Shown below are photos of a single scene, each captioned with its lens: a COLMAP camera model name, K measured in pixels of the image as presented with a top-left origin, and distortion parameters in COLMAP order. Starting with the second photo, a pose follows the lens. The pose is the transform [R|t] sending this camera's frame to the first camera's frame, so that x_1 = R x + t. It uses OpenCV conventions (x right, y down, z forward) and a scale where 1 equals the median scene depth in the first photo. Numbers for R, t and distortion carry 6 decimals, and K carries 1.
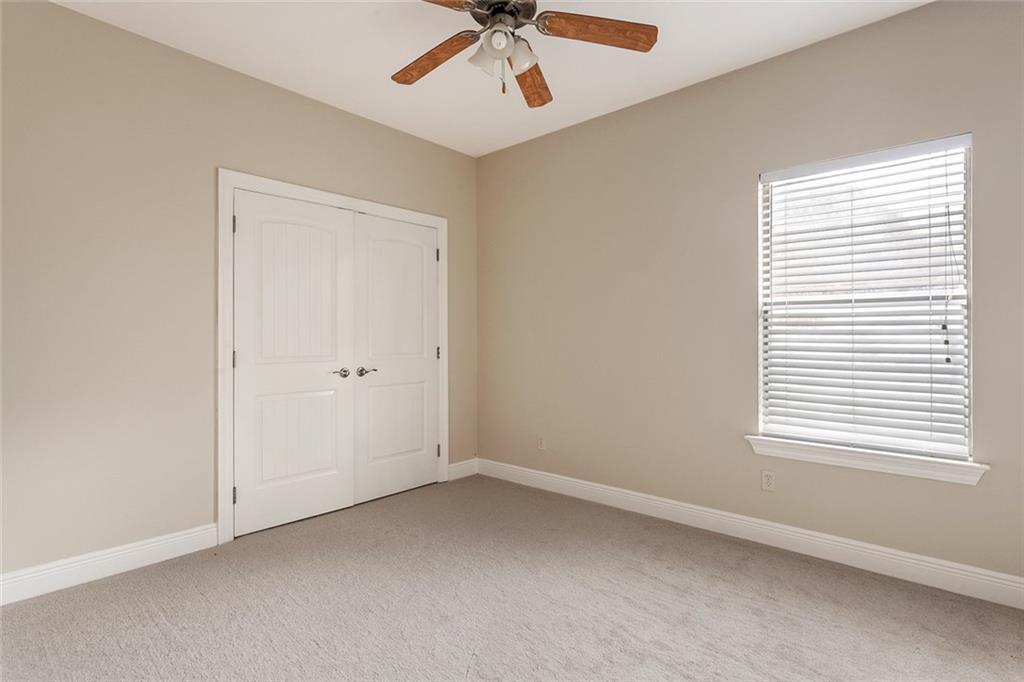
lens RADIAL K [[511.7, 0, 511.3], [0, 511.7, 336.1], [0, 0, 1]] dist [0.001674, 0.000463]
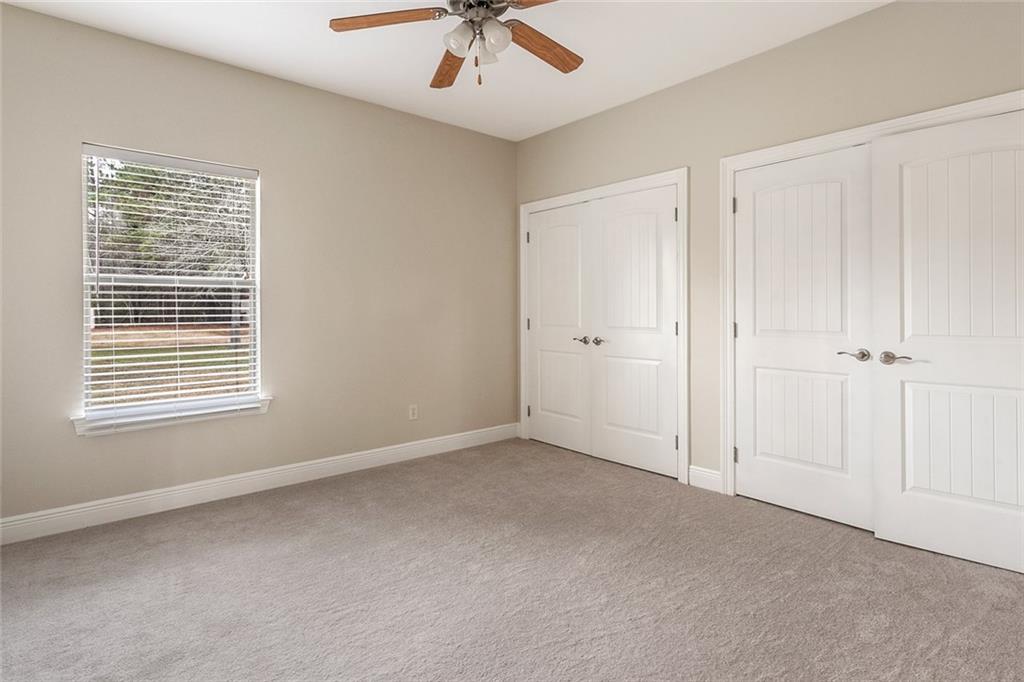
lens RADIAL K [[511.7, 0, 511.3], [0, 511.7, 336.1], [0, 0, 1]] dist [0.001674, 0.000463]
pose [[-0.125956, 0.047346, -0.990905, 0.741061], [0.004113, 0.998877, 0.047204, 0.003455], [0.992027, 0.001870, -0.126009, 0.833613]]
